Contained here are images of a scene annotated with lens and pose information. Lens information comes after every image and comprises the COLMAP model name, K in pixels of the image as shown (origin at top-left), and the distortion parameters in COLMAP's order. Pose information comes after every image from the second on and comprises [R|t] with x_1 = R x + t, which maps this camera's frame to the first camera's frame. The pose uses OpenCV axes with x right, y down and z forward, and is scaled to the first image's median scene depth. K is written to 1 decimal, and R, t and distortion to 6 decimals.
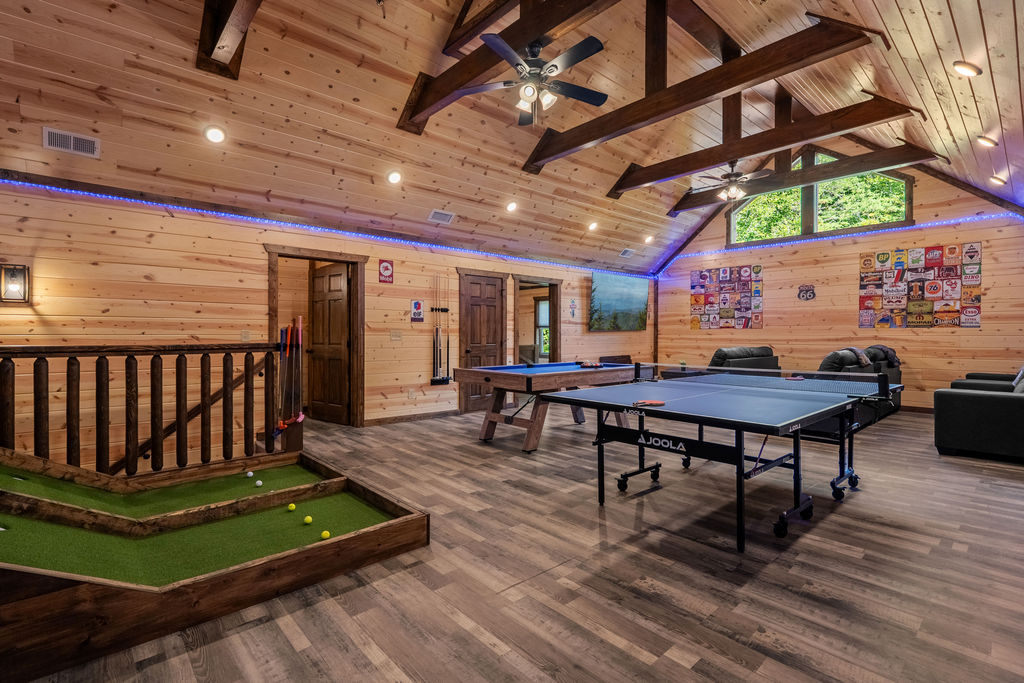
lens RADIAL K [[469.5, 0, 517.4], [0, 469.5, 337.1], [0, 0, 1]] dist [-0.003195, -0.000599]
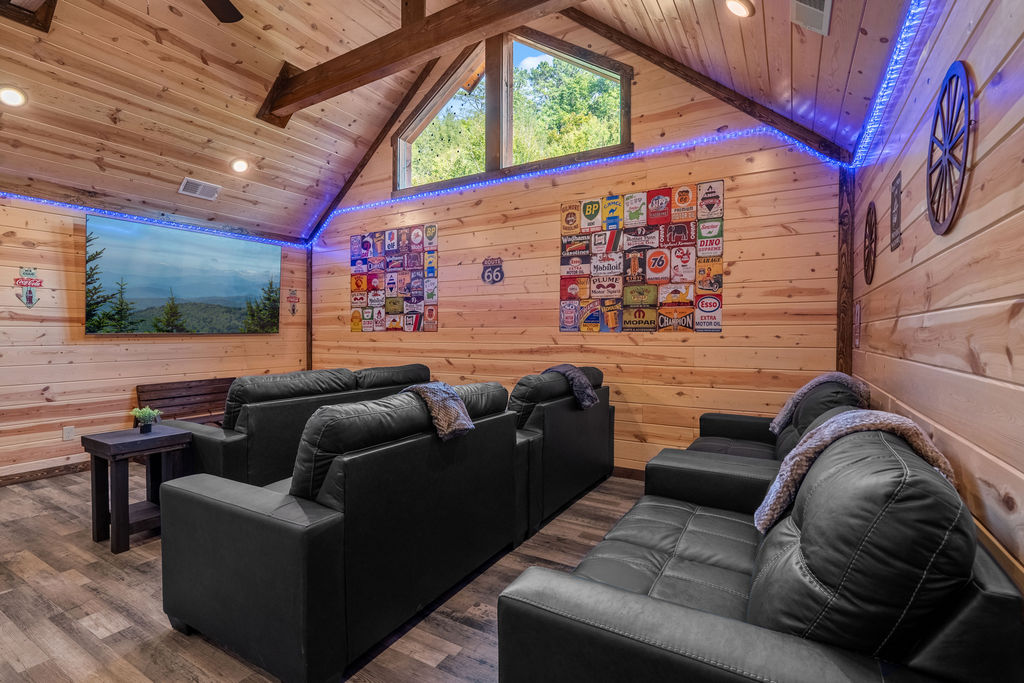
lens RADIAL K [[469.5, 0, 517.6], [0, 469.5, 342.1], [0, 0, 1]] dist [-0.003195, -0.000599]
pose [[0.957497, -0.002516, 0.288431, 0.532773], [0.000052, 0.999963, 0.008550, -0.012018], [-0.288442, -0.008171, 0.957462, 0.477235]]
